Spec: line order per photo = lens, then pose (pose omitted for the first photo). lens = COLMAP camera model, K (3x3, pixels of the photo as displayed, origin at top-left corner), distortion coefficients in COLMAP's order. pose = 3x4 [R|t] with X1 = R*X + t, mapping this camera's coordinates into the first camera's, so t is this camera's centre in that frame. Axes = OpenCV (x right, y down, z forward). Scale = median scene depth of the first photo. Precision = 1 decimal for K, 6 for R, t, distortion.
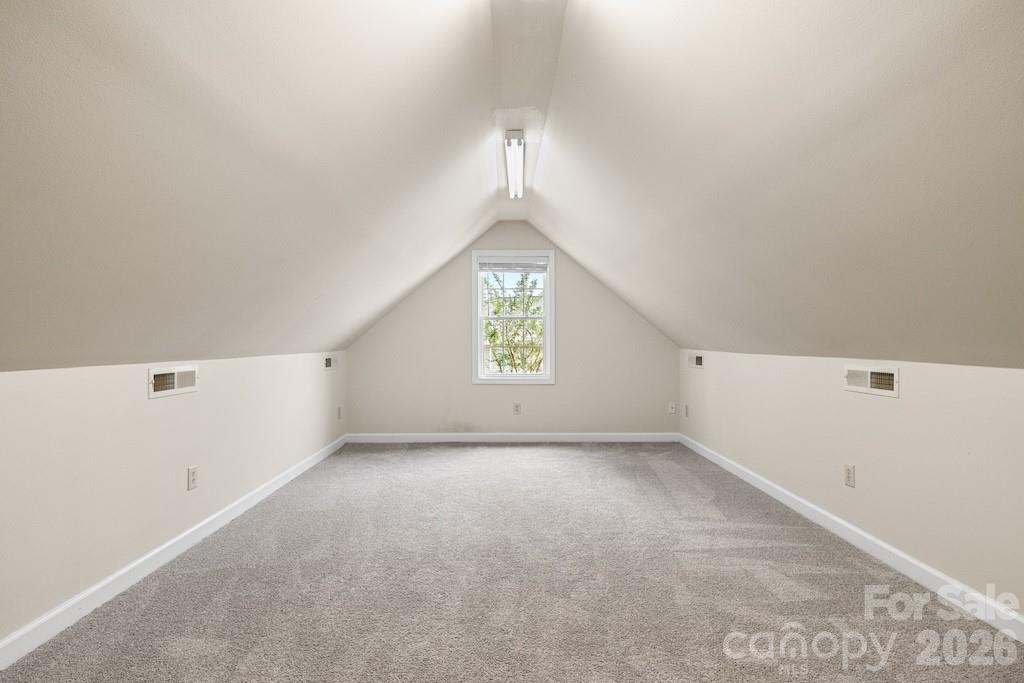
lens RADIAL K [[503.9, 0, 515.2], [0, 503.9, 342.2], [0, 0, 1]] dist [-0.006949, 0.000465]
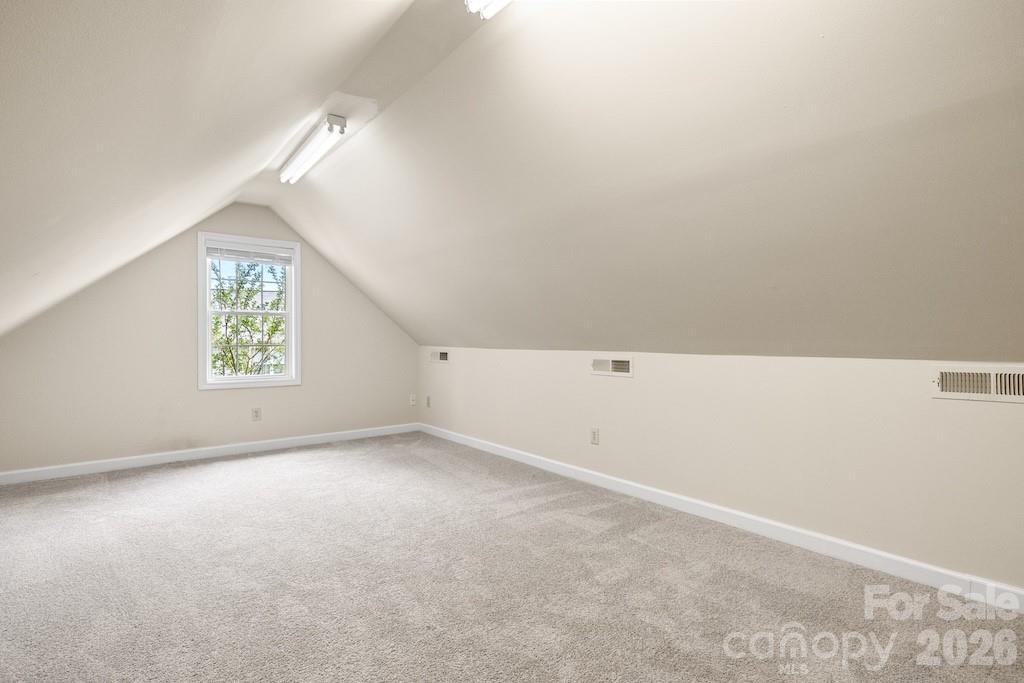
lens RADIAL K [[479.7, 0, 511.8], [0, 479.7, 339.5], [0, 0, 1]] dist [-0.008219, 0.001607]
pose [[0.796516, -0.002173, 0.604613, -0.274465], [0.003121, 0.999995, -0.000518, 0.000477], [-0.604609, 0.002299, 0.796519, 0.082239]]
